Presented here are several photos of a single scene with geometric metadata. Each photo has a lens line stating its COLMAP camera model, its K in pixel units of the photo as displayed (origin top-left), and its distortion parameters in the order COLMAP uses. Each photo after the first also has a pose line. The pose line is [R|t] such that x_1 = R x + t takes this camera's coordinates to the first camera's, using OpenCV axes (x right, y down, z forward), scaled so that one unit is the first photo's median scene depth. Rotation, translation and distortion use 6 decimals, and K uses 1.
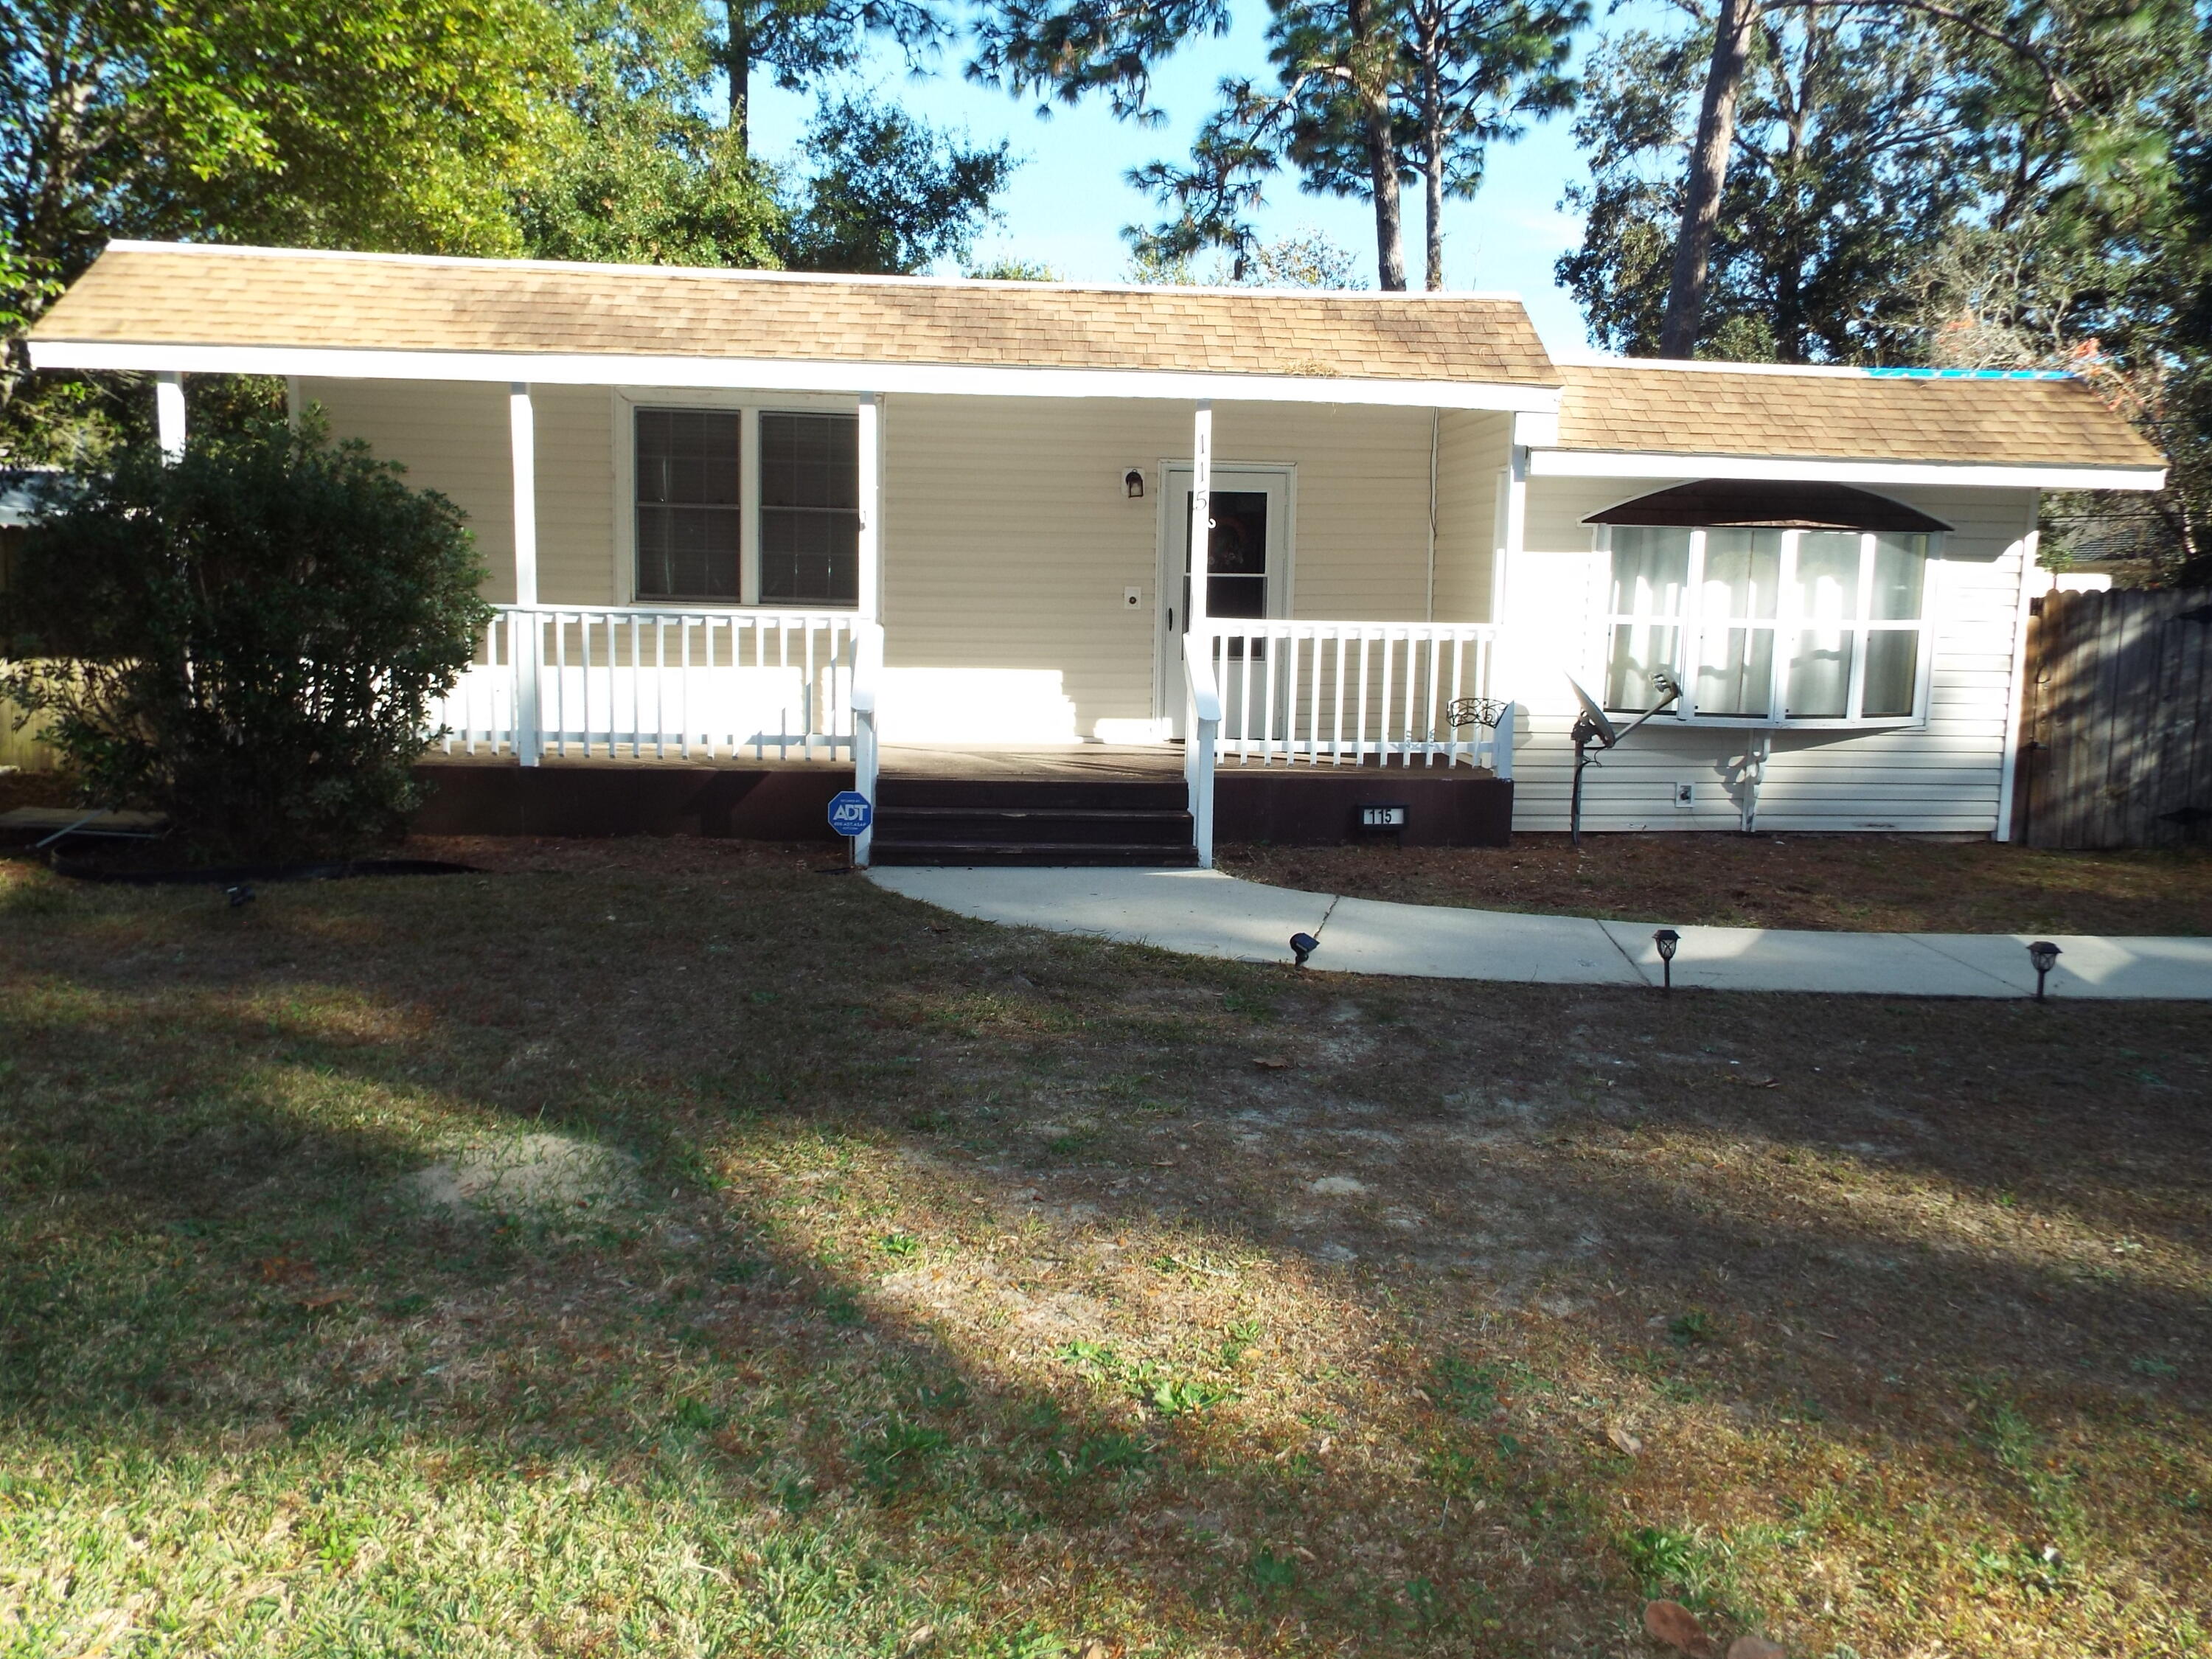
lens RADIAL K [[1607.9, 0, 1106.0], [0, 1607.9, 829.5], [0, 0, 1]] dist [-0.035617, 0.000338]
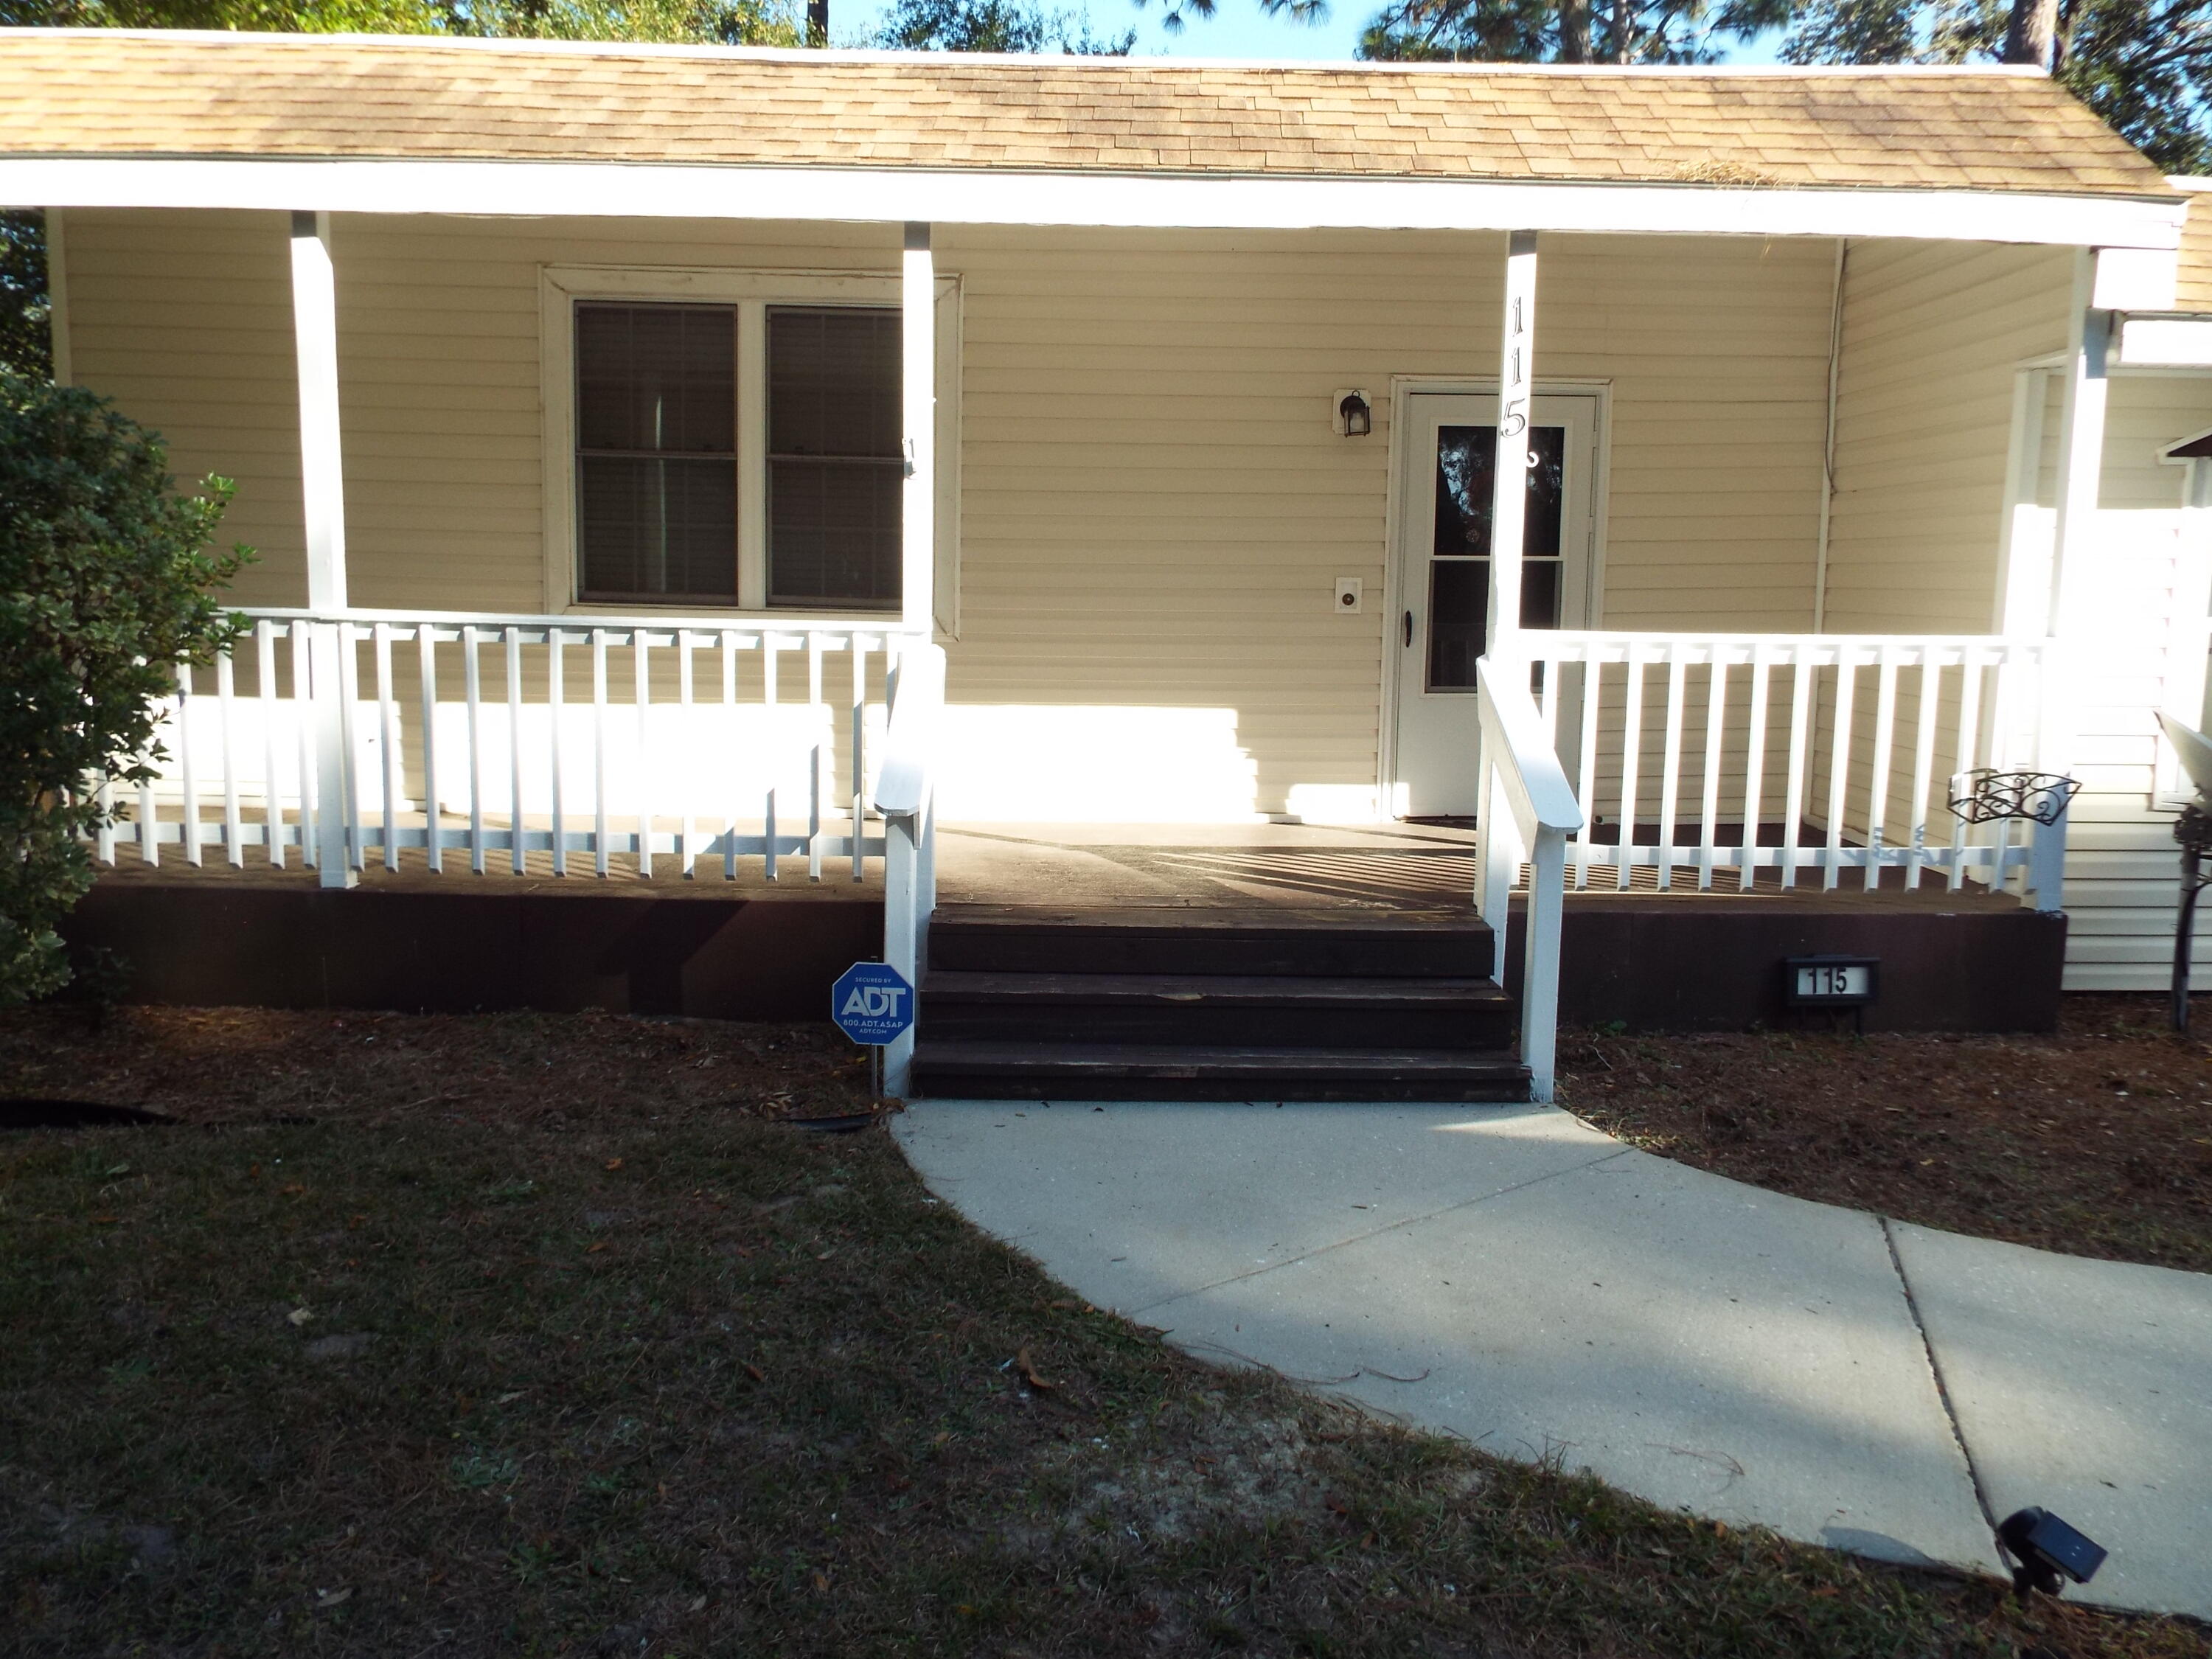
lens RADIAL K [[1607.4, 0, 1099.3], [0, 1607.4, 798.7], [0, 0, 1]] dist [-0.008510, -0.000627]
pose [[0.997458, 0.003427, -0.071179, -0.042413], [-0.004875, 0.999784, -0.020182, -0.058777], [0.071094, 0.020478, 0.997259, 0.421234]]
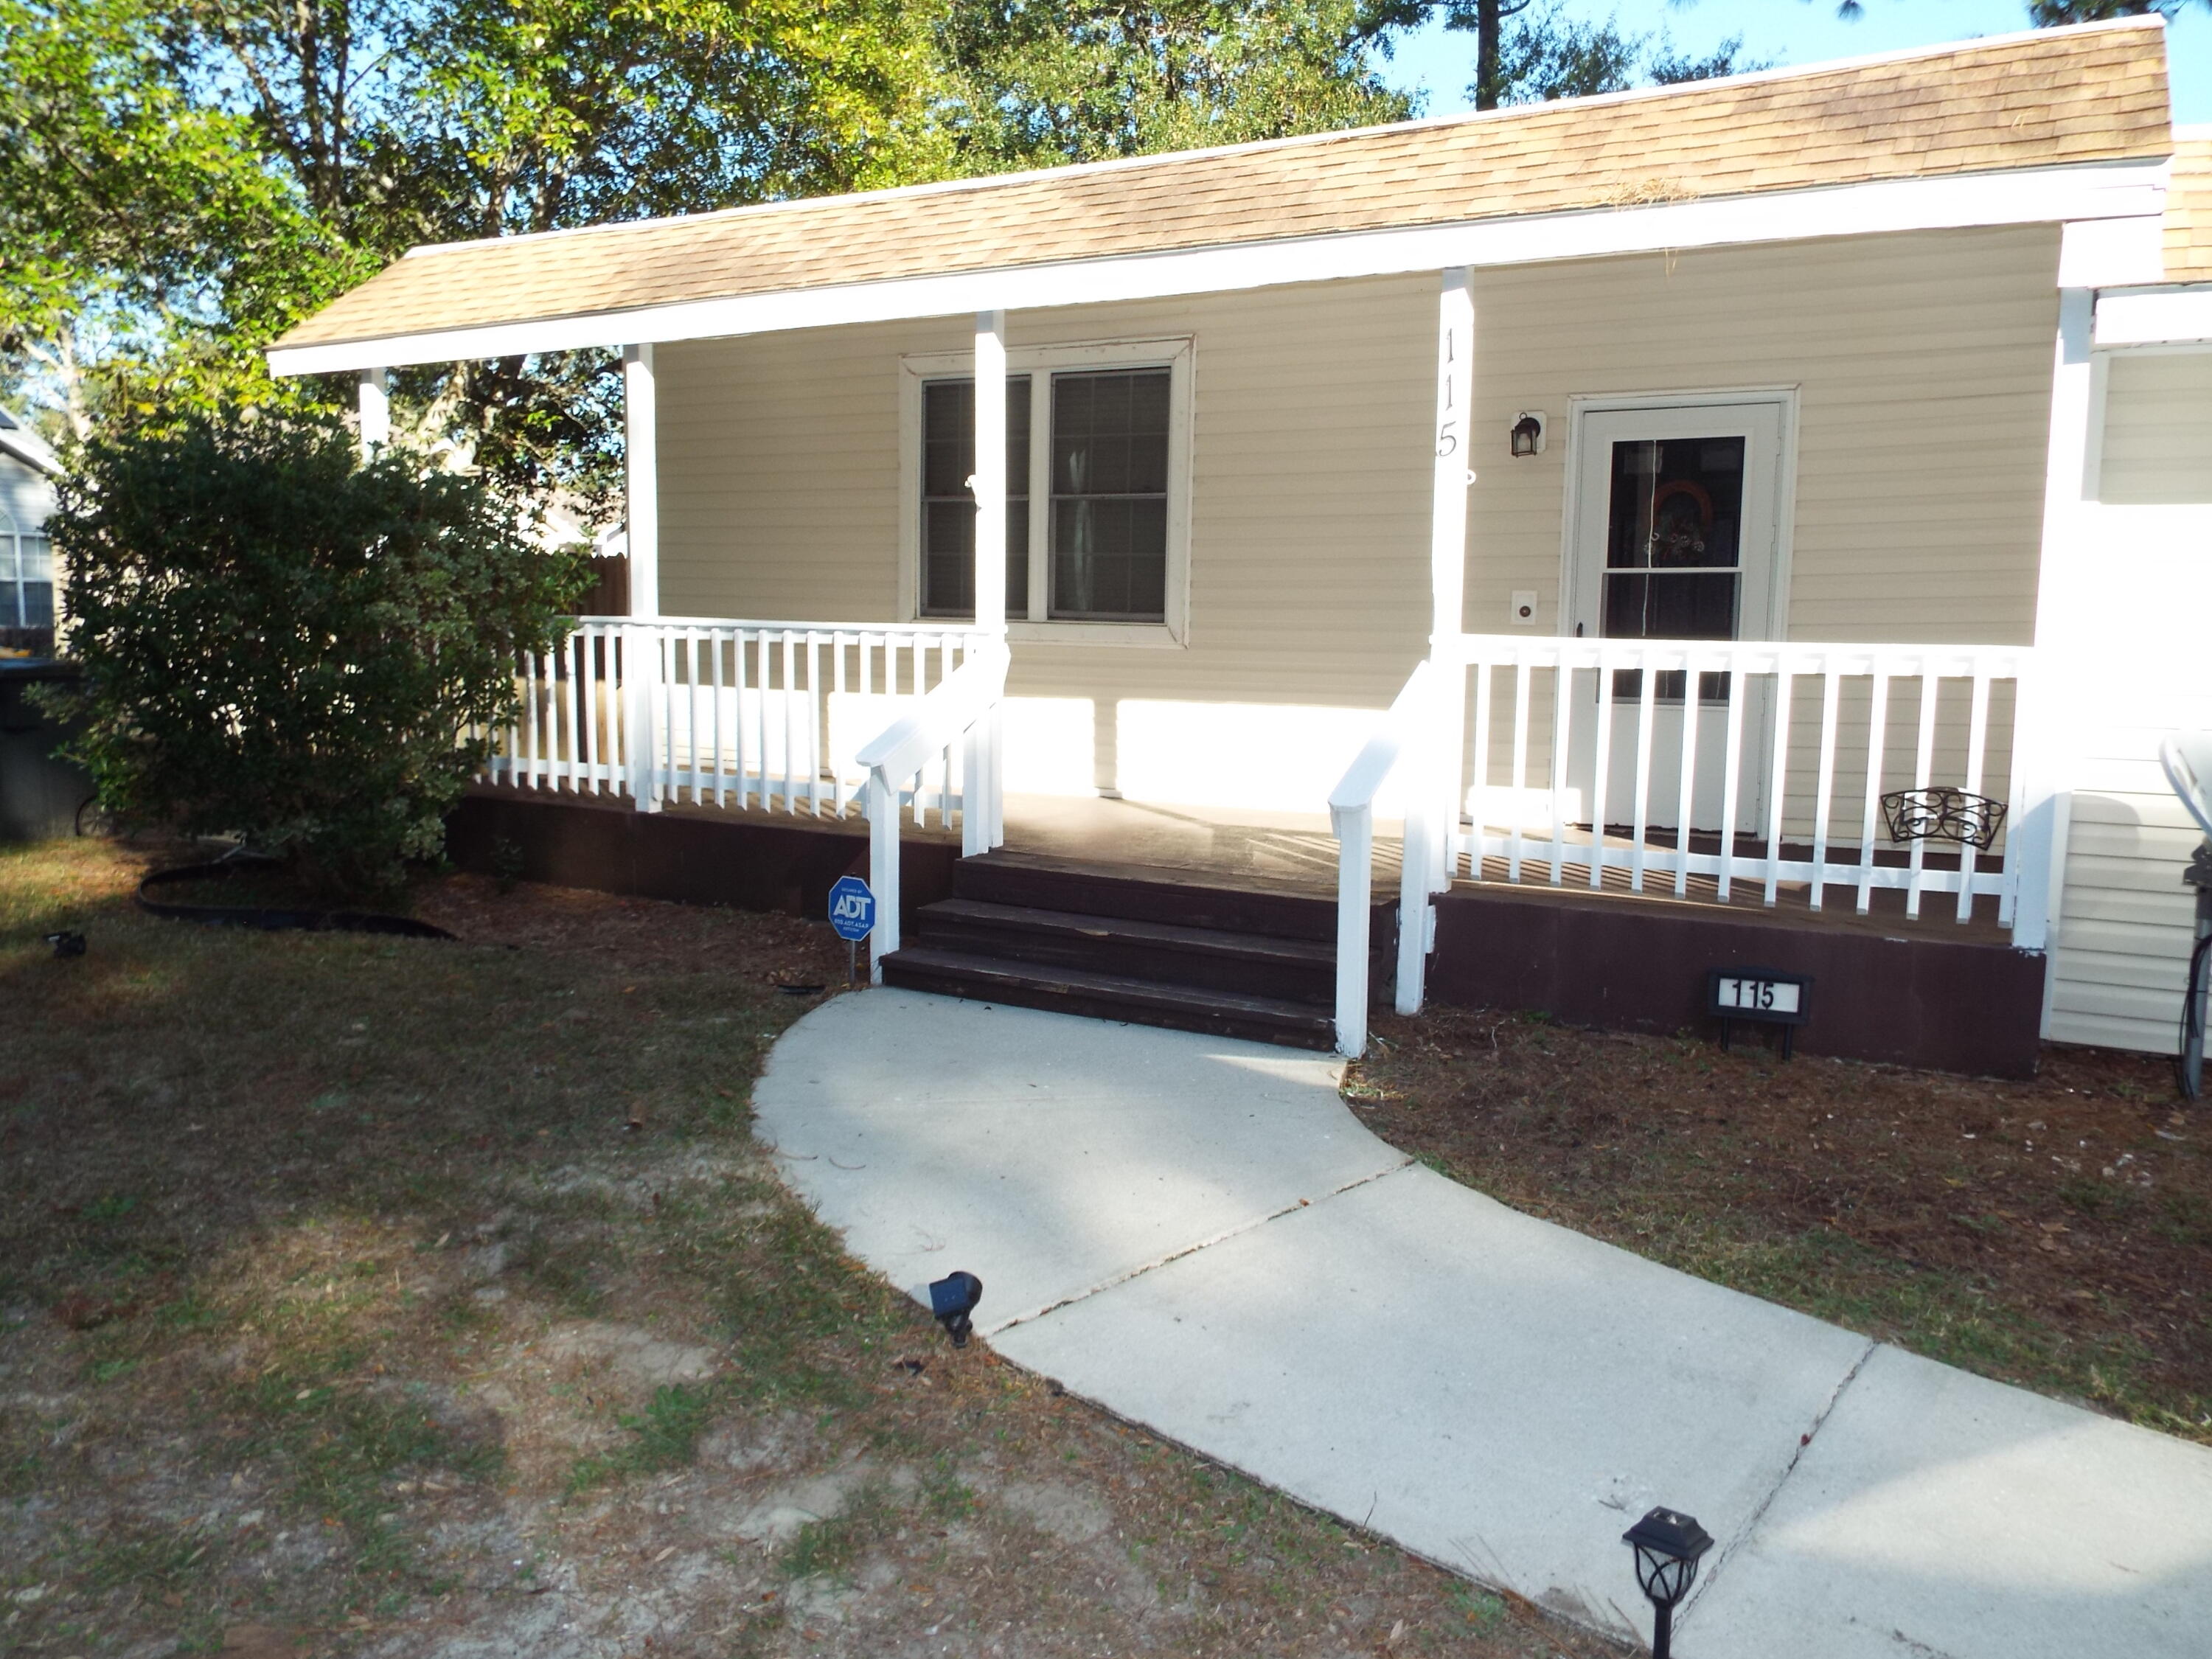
lens RADIAL K [[1586.0, 0, 1106.0], [0, 1586.0, 829.5], [0, 0, 1]] dist [0.006344, -0.048183]
pose [[0.832578, 0.066981, -0.549843, 0.280187], [-0.077798, 0.996962, 0.003646, -0.048898], [0.548417, 0.039741, 0.835260, 0.420702]]
